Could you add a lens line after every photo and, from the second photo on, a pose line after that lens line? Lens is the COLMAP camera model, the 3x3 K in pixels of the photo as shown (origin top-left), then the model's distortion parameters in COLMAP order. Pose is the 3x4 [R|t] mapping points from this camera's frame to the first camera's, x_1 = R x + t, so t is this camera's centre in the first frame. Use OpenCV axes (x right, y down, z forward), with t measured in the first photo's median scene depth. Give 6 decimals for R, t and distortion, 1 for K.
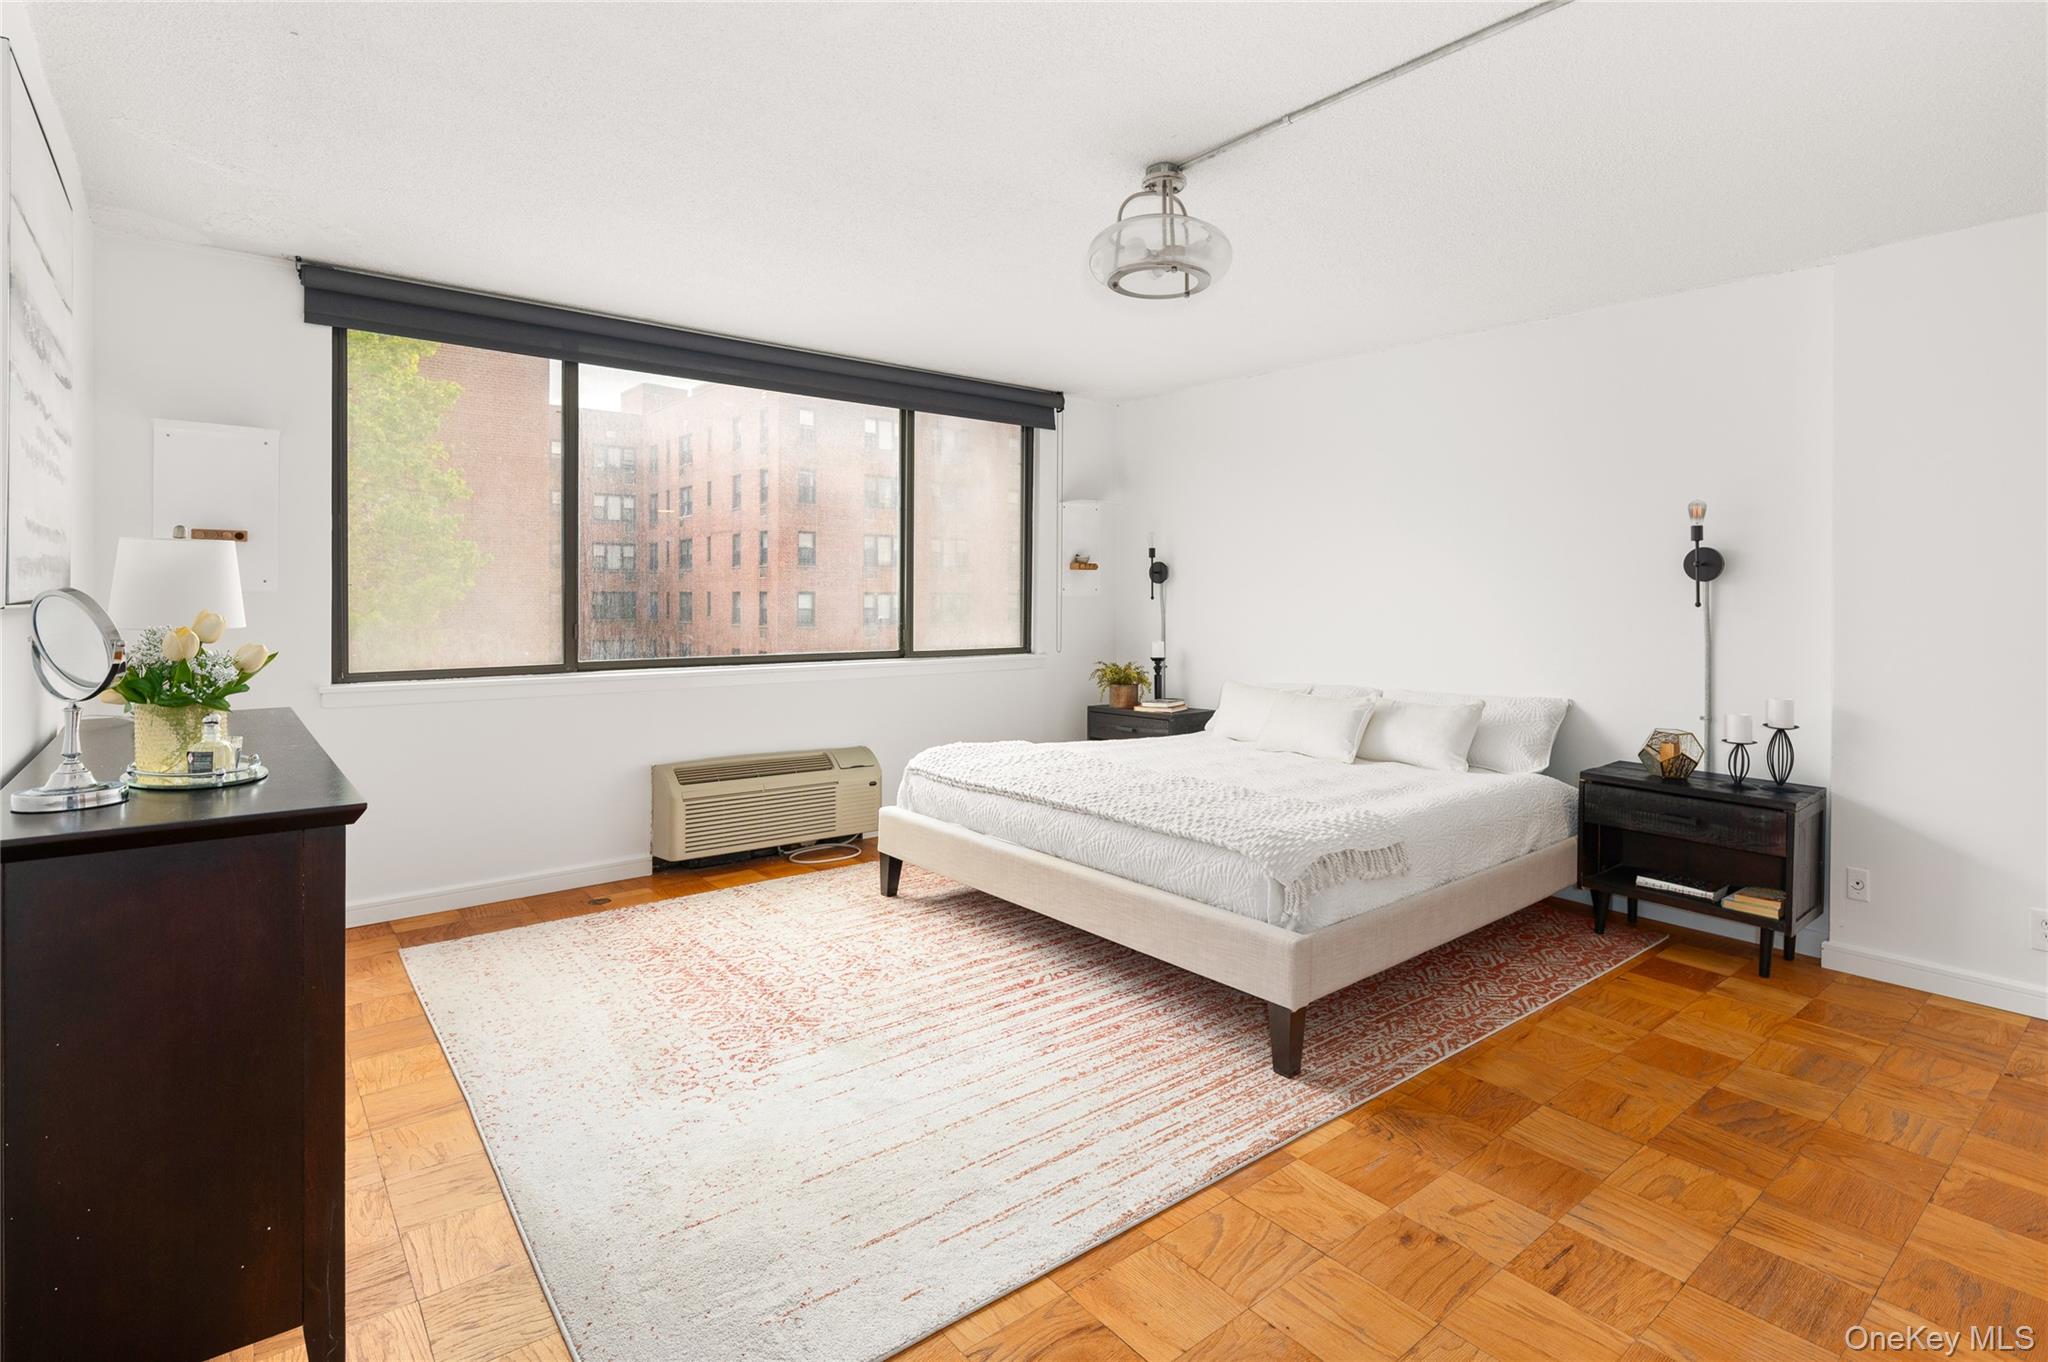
lens RADIAL K [[1005.0, 0, 1031.0], [0, 1005.0, 602.7], [0, 0, 1]] dist [-0.001304, -0.000683]
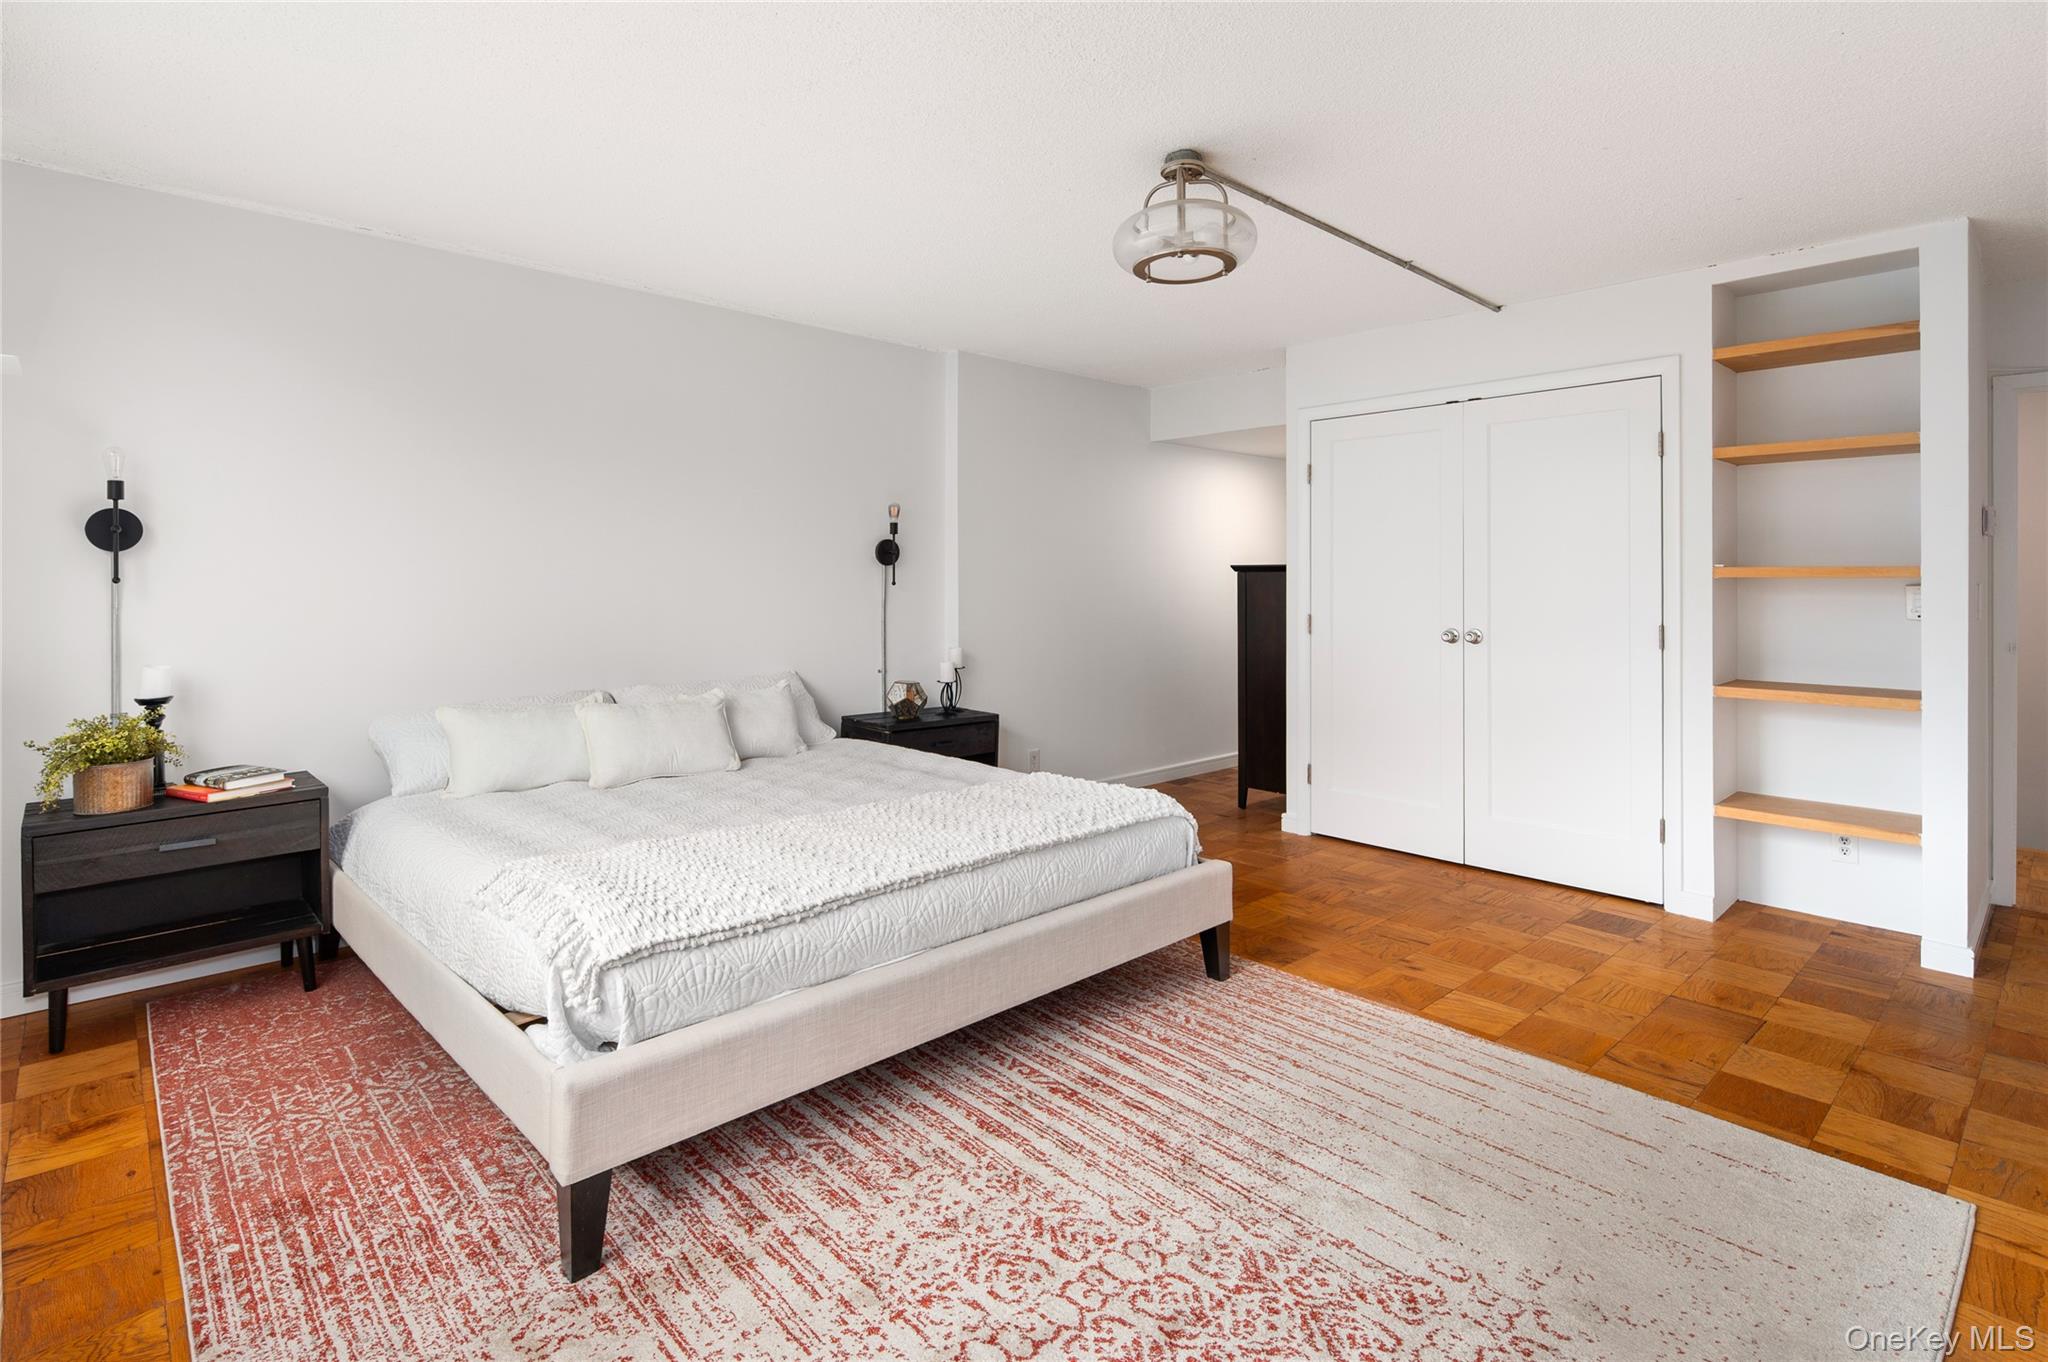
lens RADIAL K [[1012.2, 0, 1021.1], [0, 1012.2, 577.8], [0, 0, 1]] dist [0.001195, -0.000651]
pose [[-0.076341, -0.005627, 0.997066, -0.735255], [0.002233, 0.999981, 0.005815, -0.013891], [-0.997079, 0.002670, -0.076327, 1.048293]]
